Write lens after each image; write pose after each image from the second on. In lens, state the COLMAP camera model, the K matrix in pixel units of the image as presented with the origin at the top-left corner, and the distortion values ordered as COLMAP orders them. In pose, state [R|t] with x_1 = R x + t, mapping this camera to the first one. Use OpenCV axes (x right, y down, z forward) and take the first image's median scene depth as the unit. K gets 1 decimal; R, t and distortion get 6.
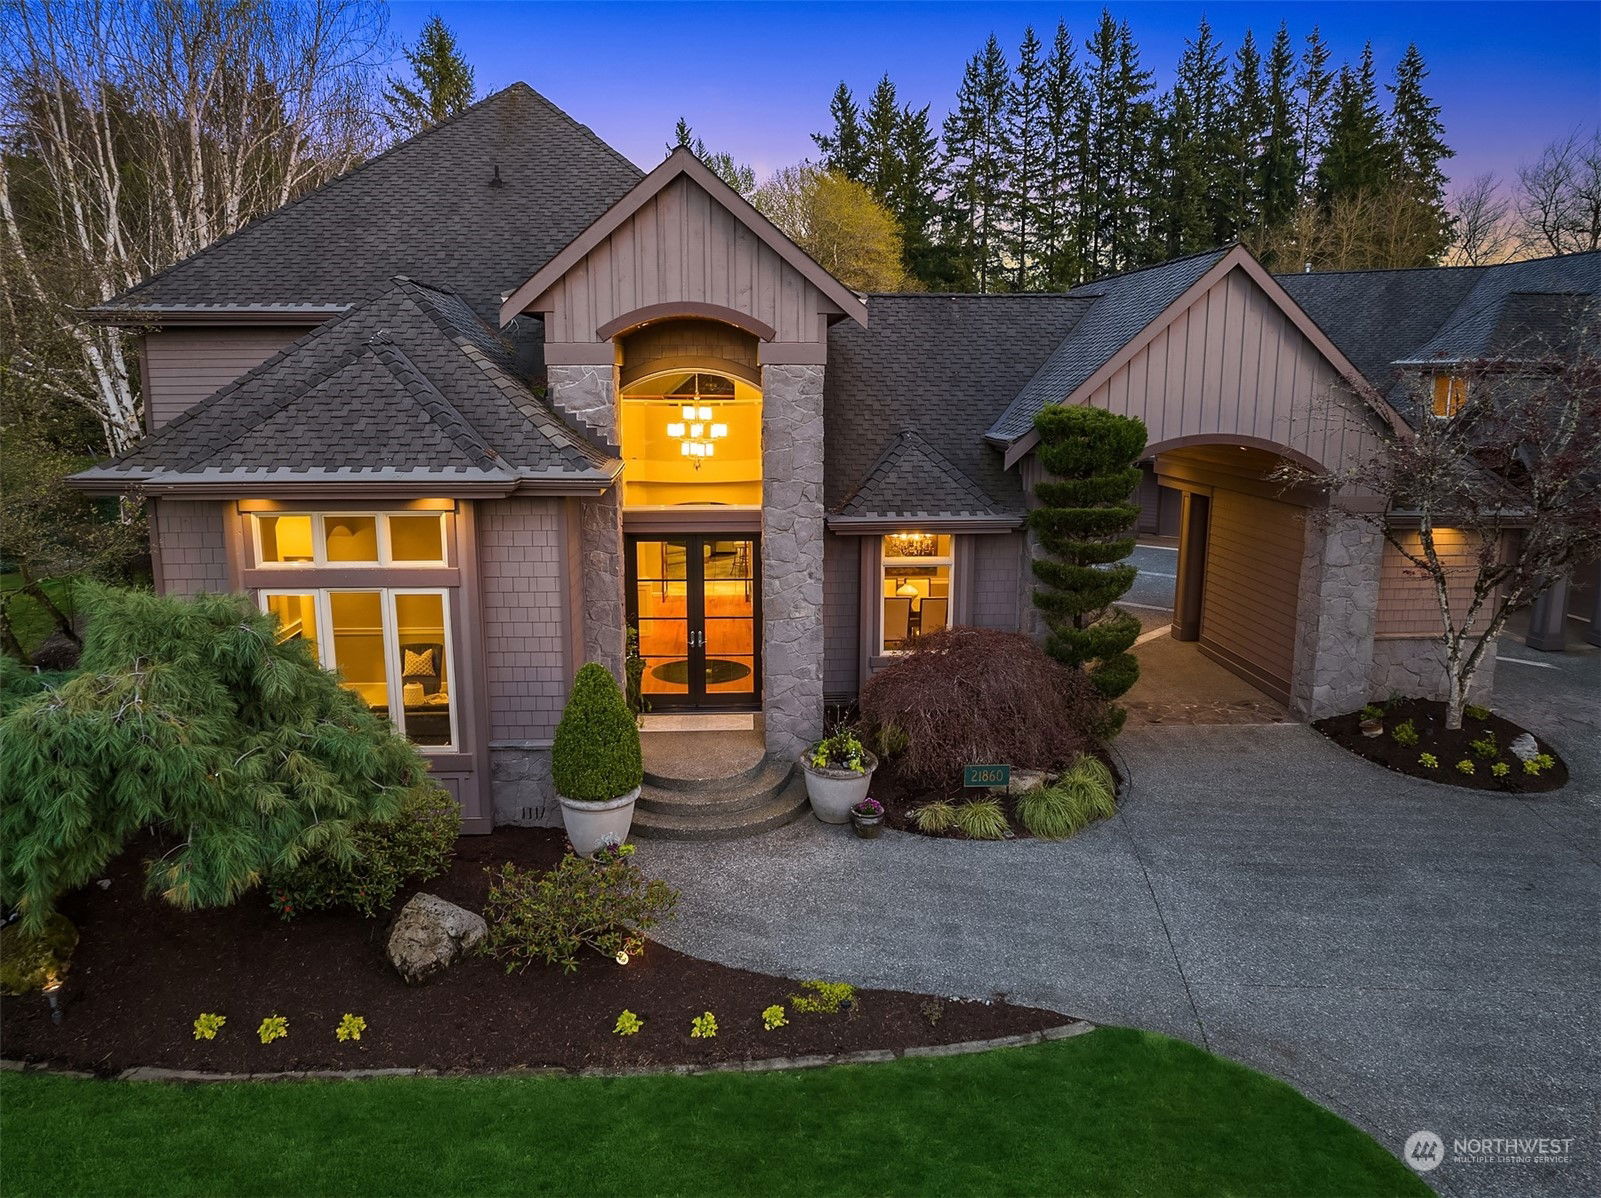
lens RADIAL K [[1144.7, 0, 805.9], [0, 1144.7, 600.7], [0, 0, 1]] dist [-0.035866, -0.003749]
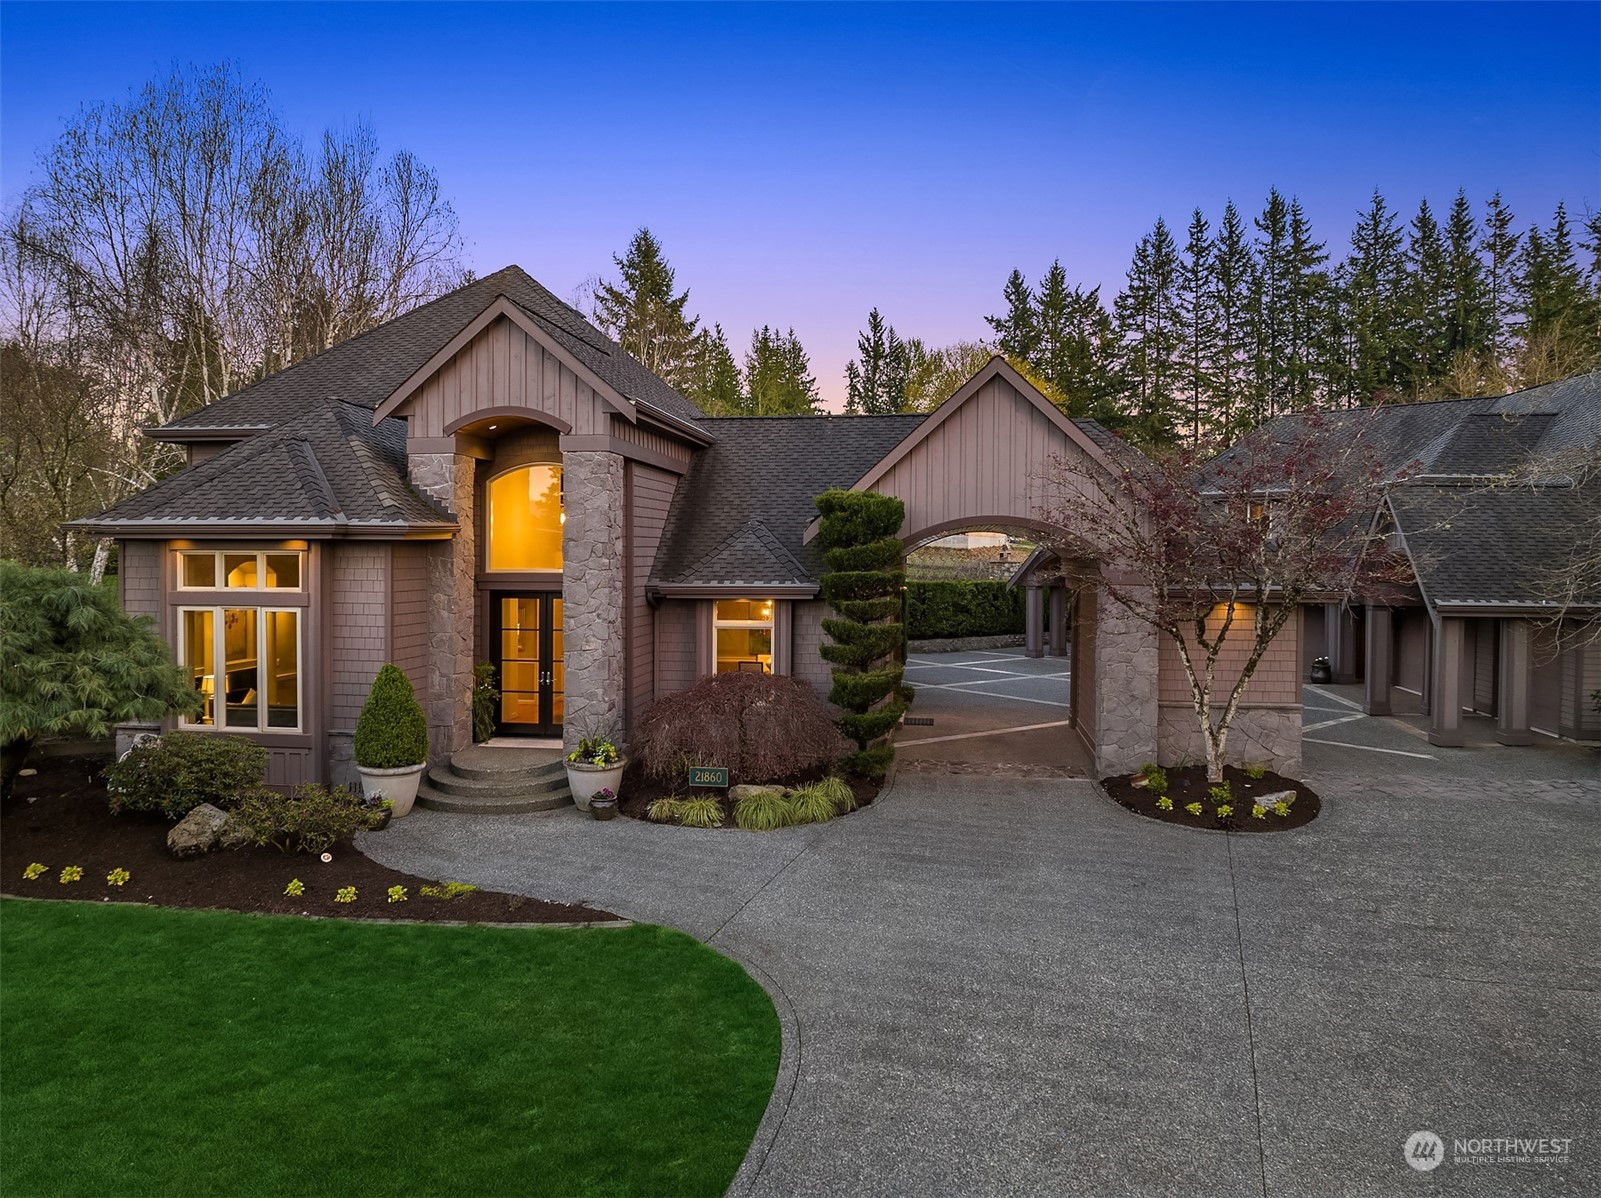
lens RADIAL K [[1148.3, 0, 800.0], [0, 1148.3, 568.0], [0, 0, 1]] dist [-0.037517, 0.004078]
pose [[0.980029, 0.002279, -0.198840, 0.352620], [-0.038027, 0.983628, -0.176150, 0.104115], [0.195184, 0.180194, 0.964071, -0.133991]]
